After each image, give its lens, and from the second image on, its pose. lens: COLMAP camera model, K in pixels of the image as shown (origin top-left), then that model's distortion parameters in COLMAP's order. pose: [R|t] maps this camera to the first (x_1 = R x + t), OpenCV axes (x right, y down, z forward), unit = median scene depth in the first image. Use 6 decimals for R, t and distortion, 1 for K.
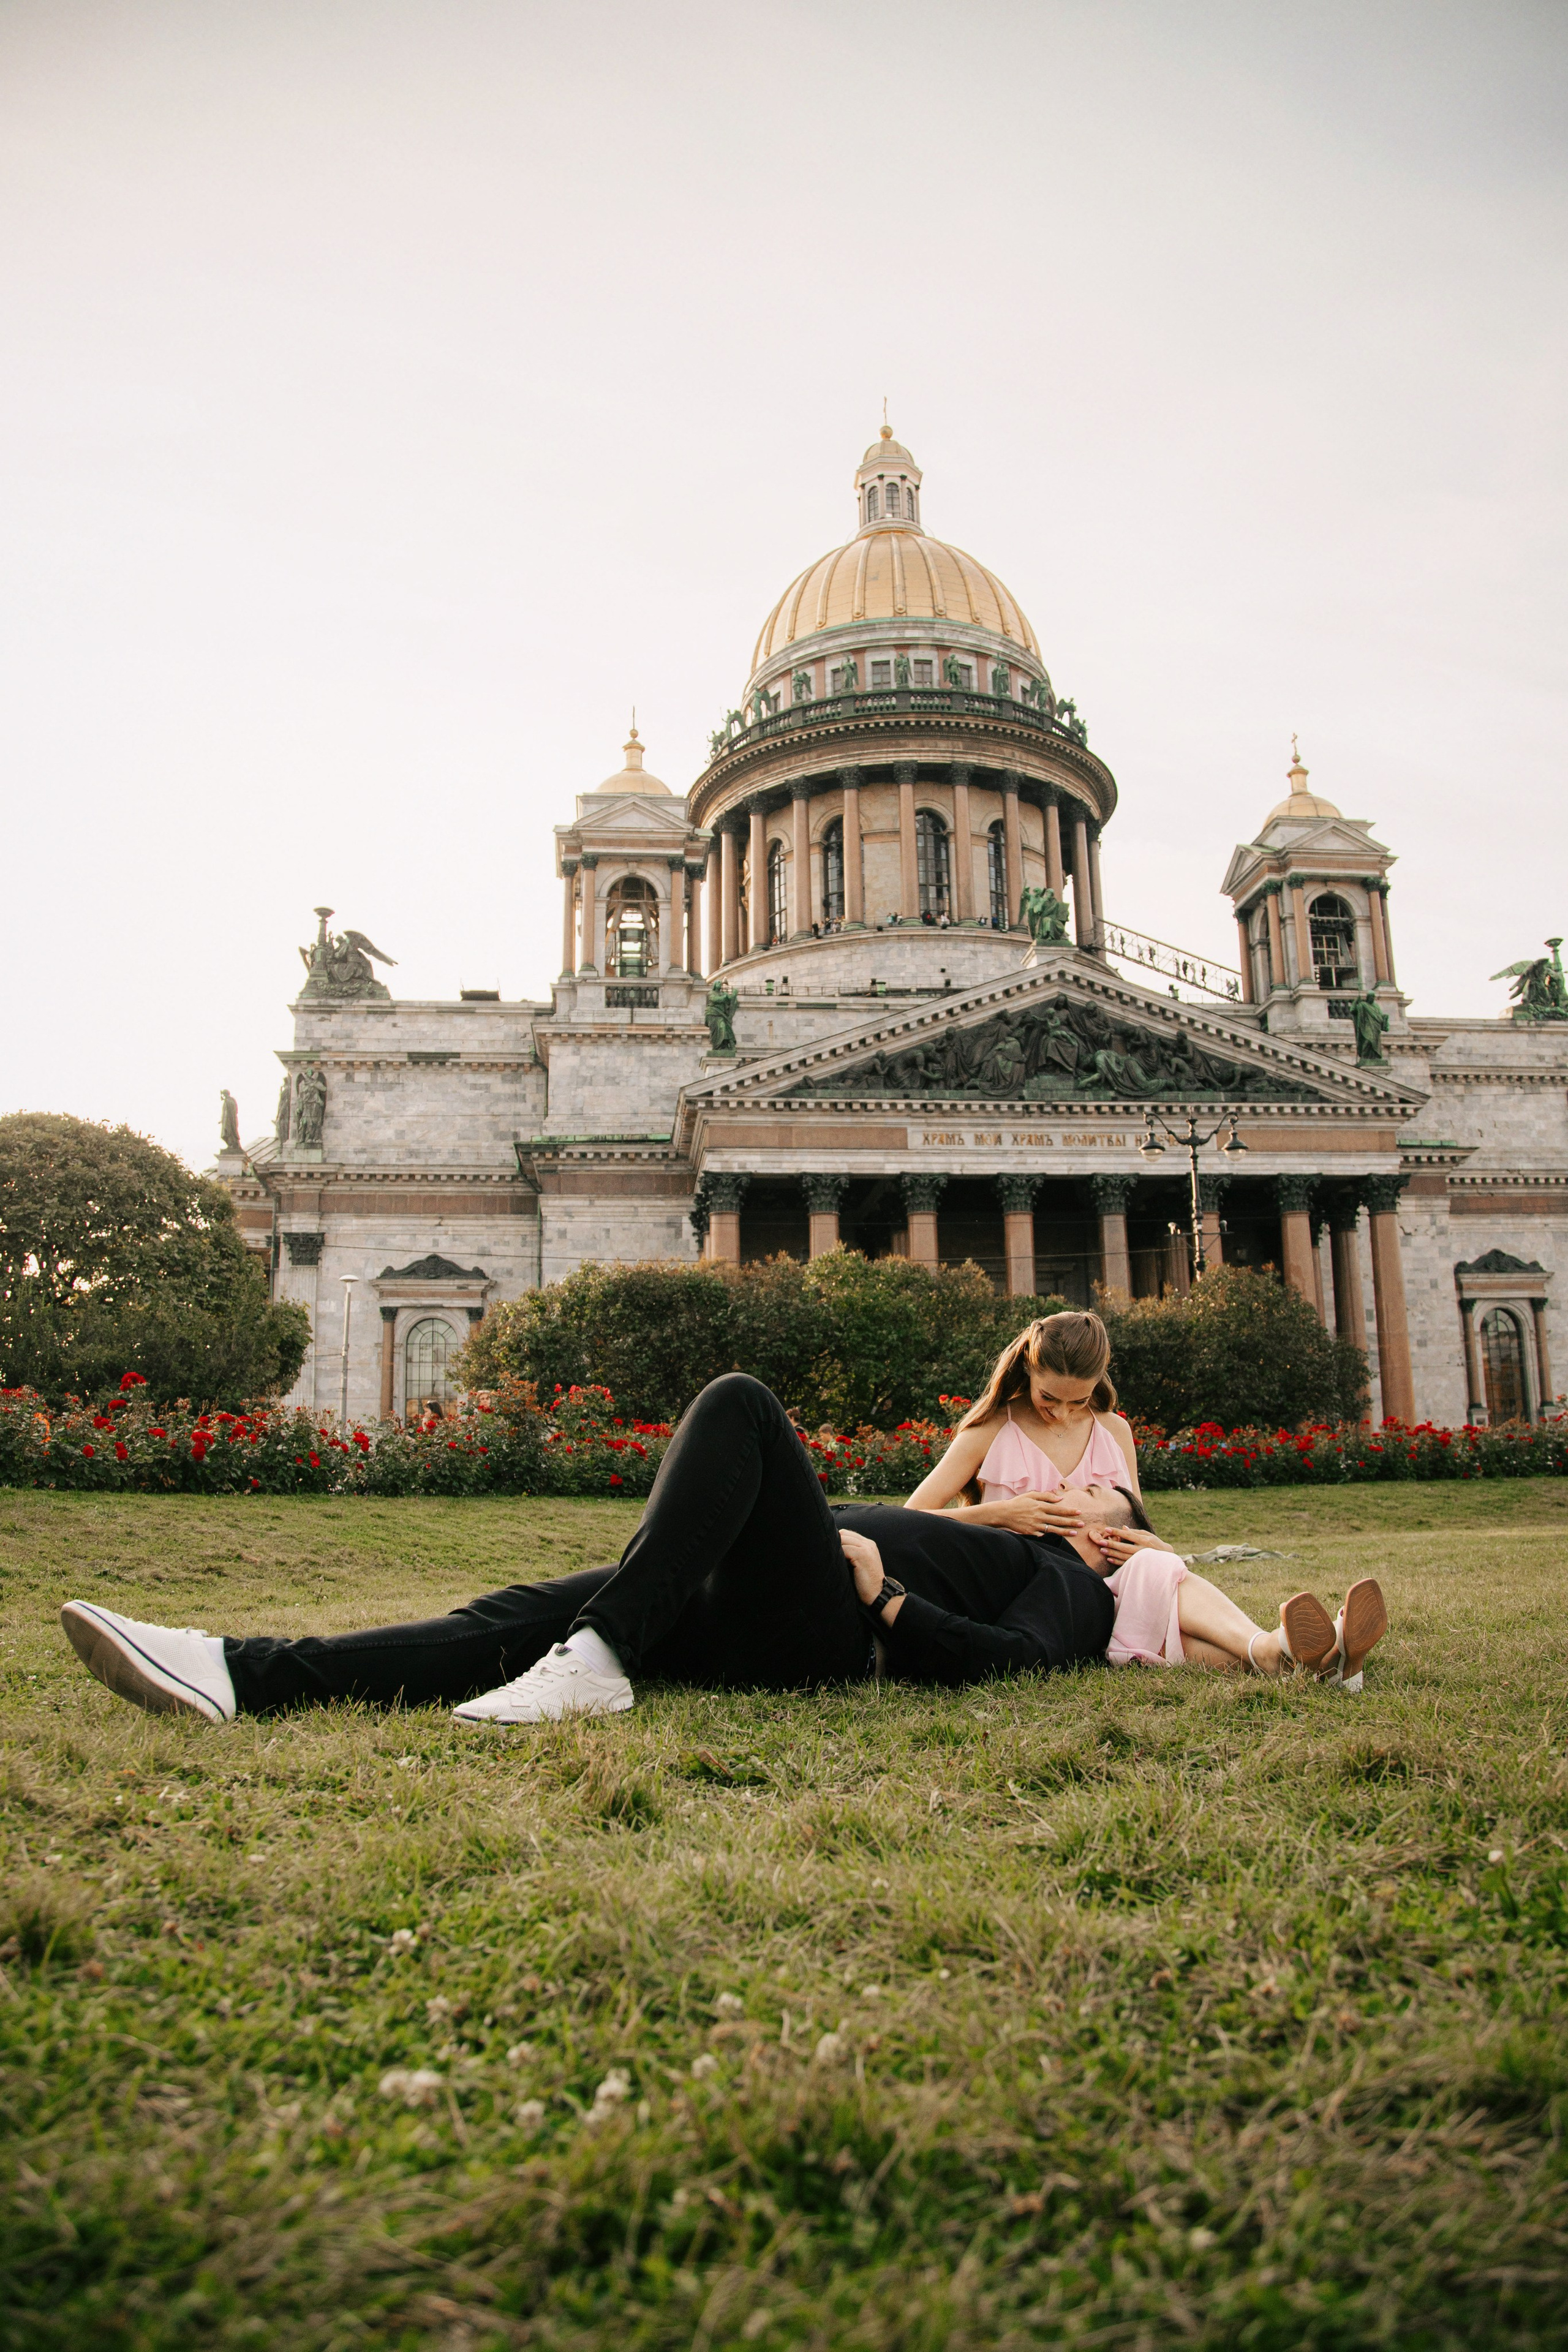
lens RADIAL K [[1629.9, 0, 787.3], [0, 1629.9, 1207.0], [0, 0, 1]] dist [-0.130525, 0.081591]
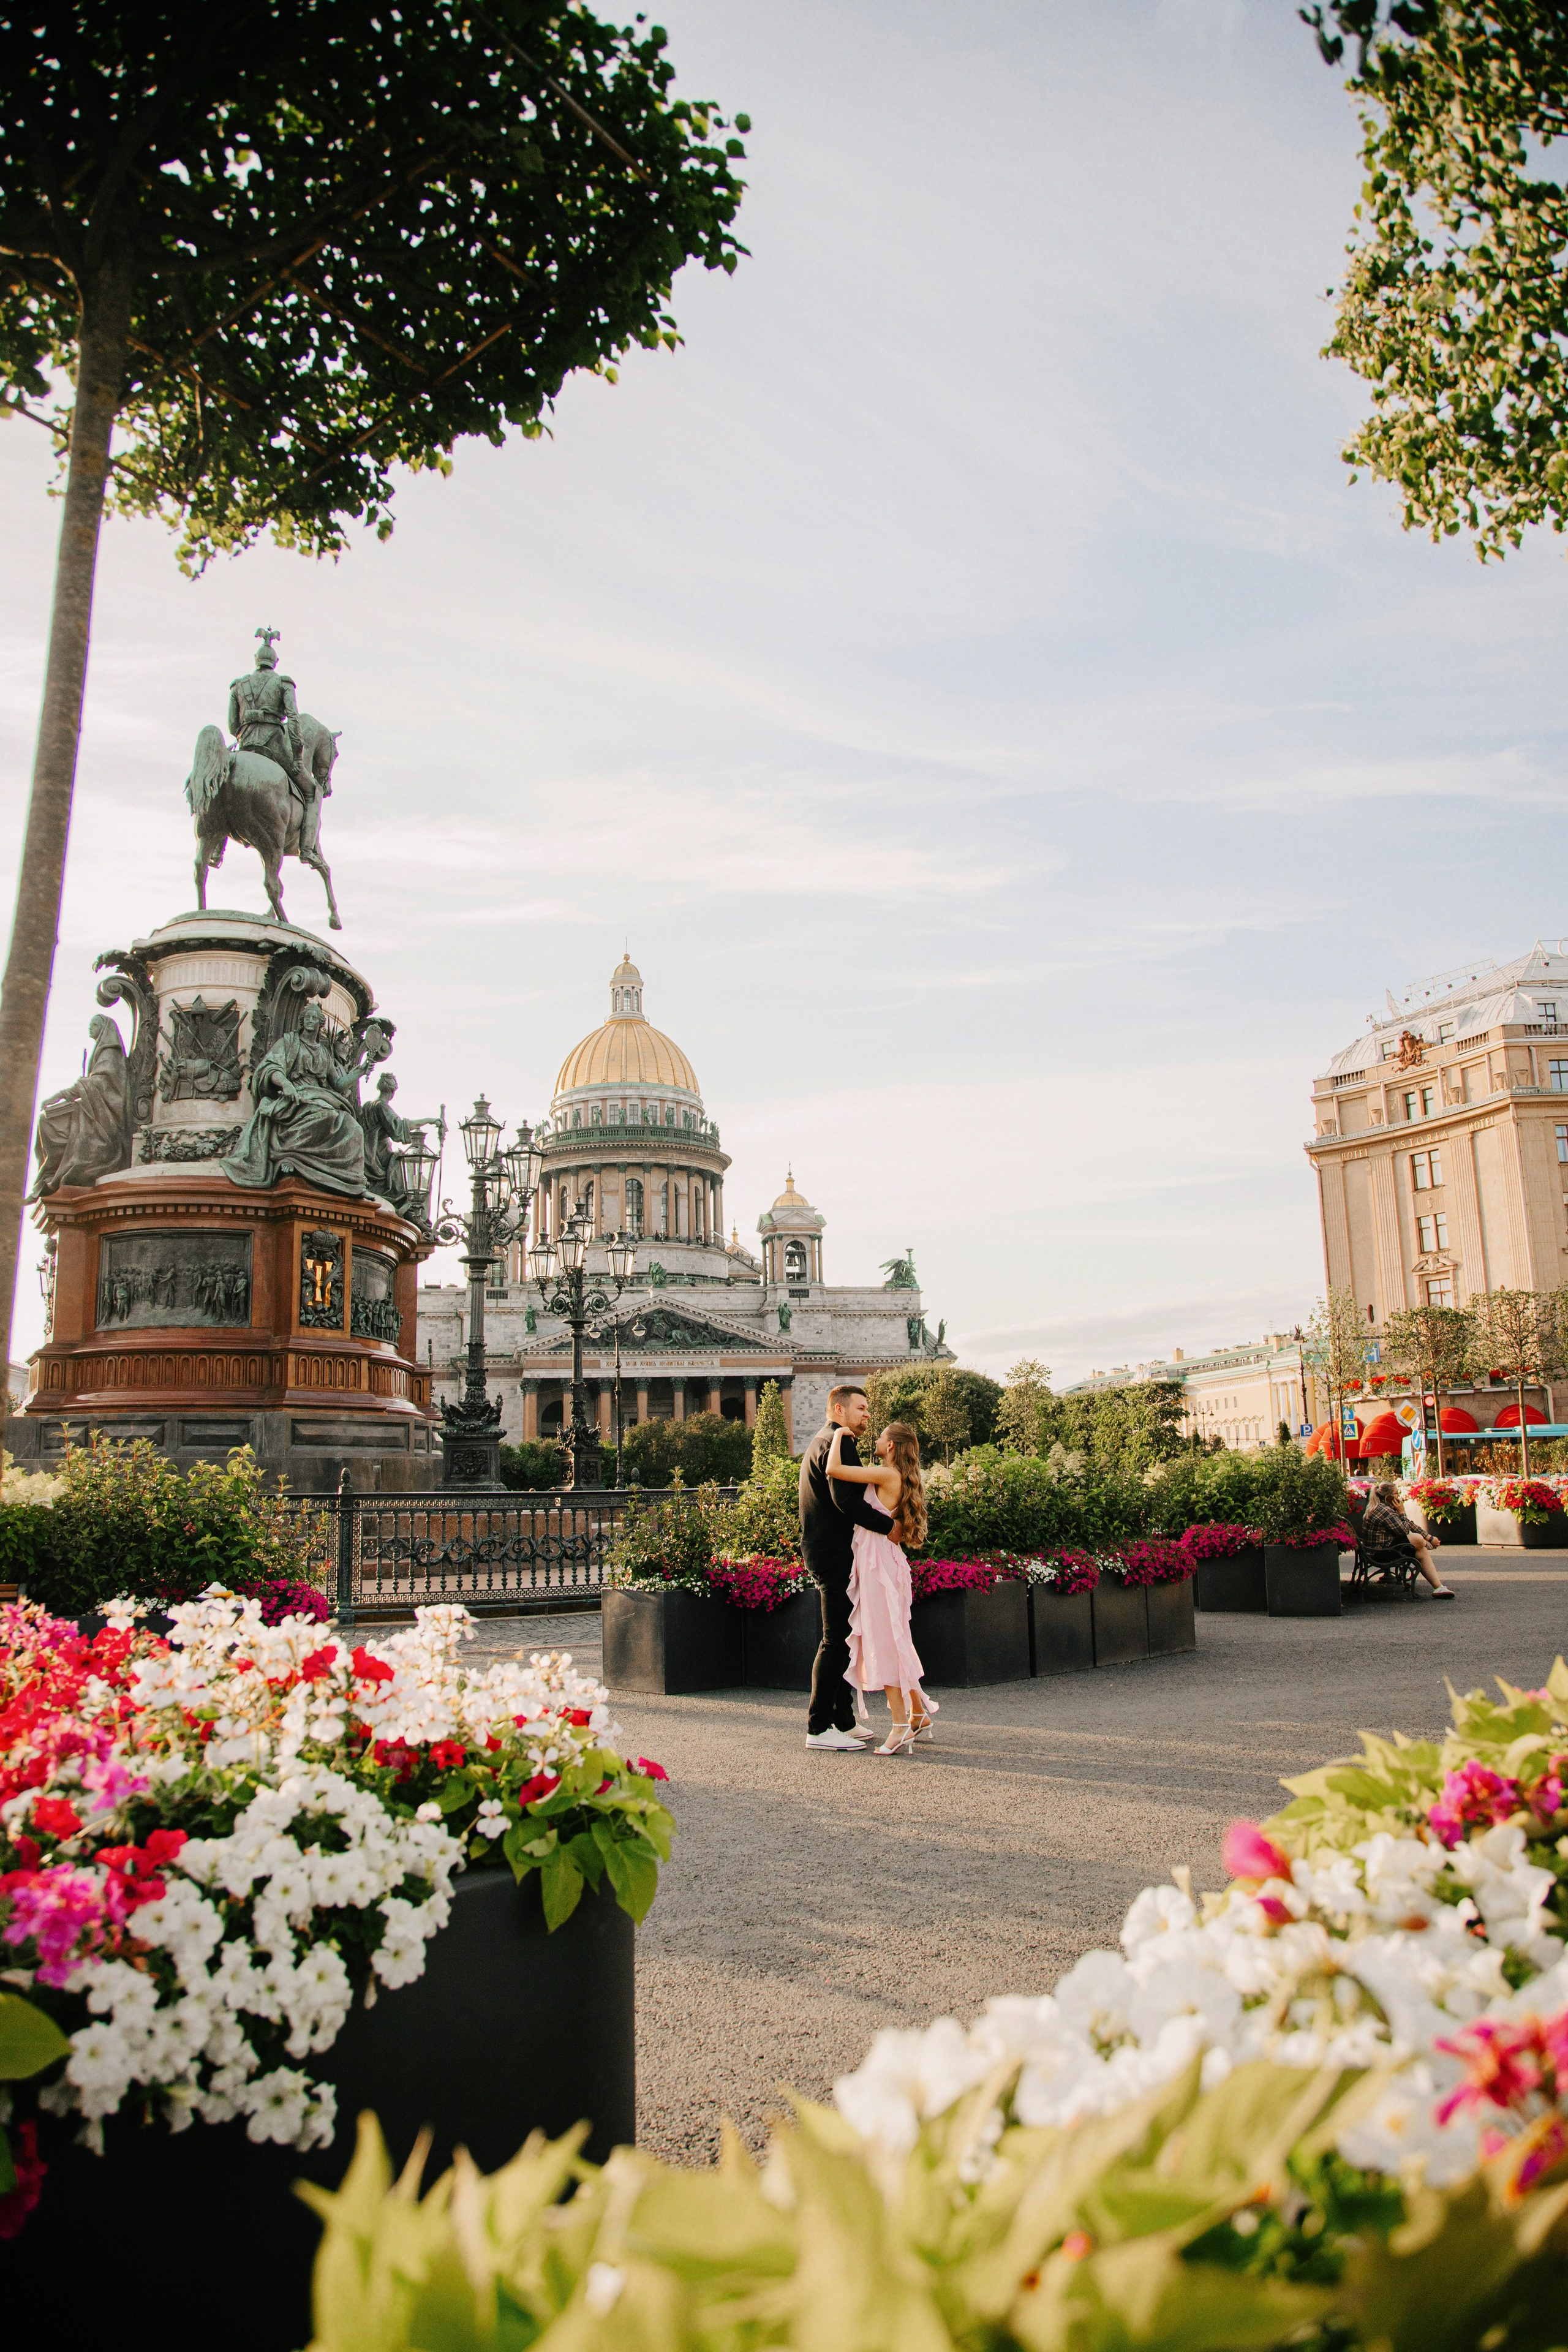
lens RADIAL K [[1629.9, 0, 787.3], [0, 1629.9, 1207.0], [0, 0, 1]] dist [-0.130525, 0.081591]
pose [[0.996183, 0.007613, 0.086959, 0.117418], [-0.008608, 0.999902, 0.011077, -0.269009], [-0.086866, -0.011783, 0.996150, -1.370016]]
